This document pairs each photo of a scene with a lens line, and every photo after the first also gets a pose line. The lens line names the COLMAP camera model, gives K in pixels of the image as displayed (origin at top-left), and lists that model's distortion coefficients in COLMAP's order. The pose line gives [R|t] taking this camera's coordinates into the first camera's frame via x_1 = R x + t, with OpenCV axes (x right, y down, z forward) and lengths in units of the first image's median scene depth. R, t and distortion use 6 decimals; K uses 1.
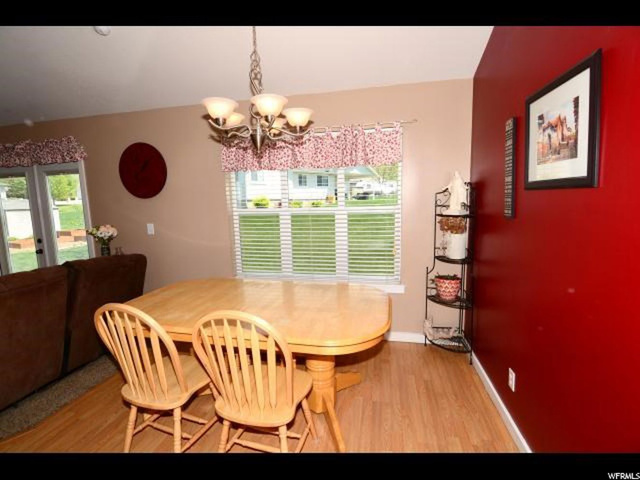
lens RADIAL K [[305.9, 0, 311.7], [0, 305.9, 232.5], [0, 0, 1]] dist [0.000019, -0.000080]
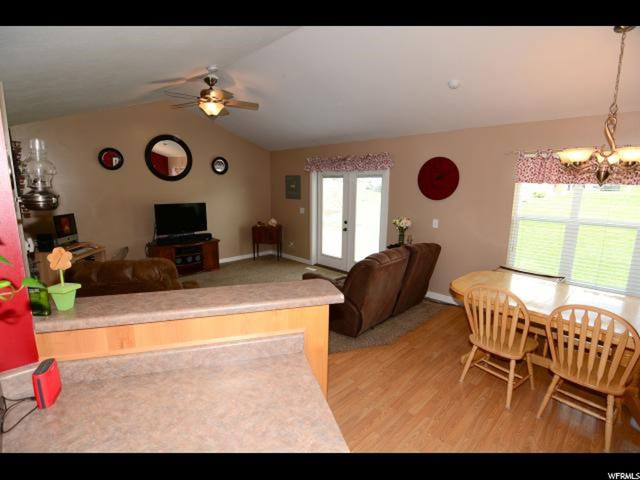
lens RADIAL K [[311.3, 0, 318.4], [0, 311.3, 241.3], [0, 0, 1]] dist [-0.017414, -0.000206]
pose [[0.841845, 0.128629, -0.524168, -0.250141], [-0.082513, 0.990442, 0.110530, -0.042297], [0.533375, -0.049798, 0.844412, -0.369244]]
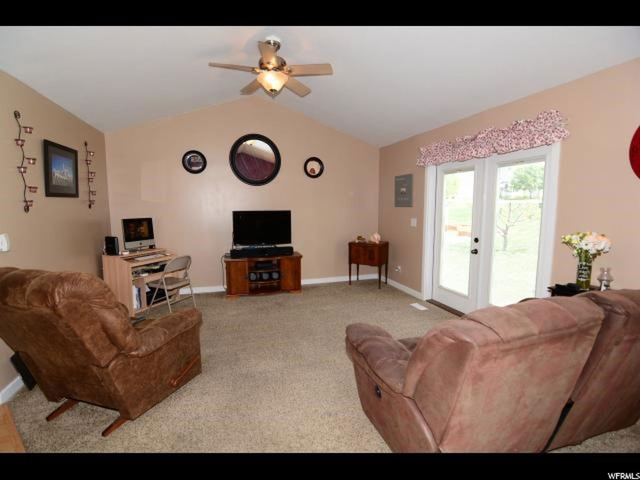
lens RADIAL K [[311.3, 0, 318.4], [0, 311.3, 241.3], [0, 0, 1]] dist [-0.017414, -0.000206]
pose [[0.504016, 0.123205, -0.854862, -0.389185], [-0.093630, 0.991734, 0.087729, -0.007996], [0.858604, 0.035824, 0.511386, 0.137055]]
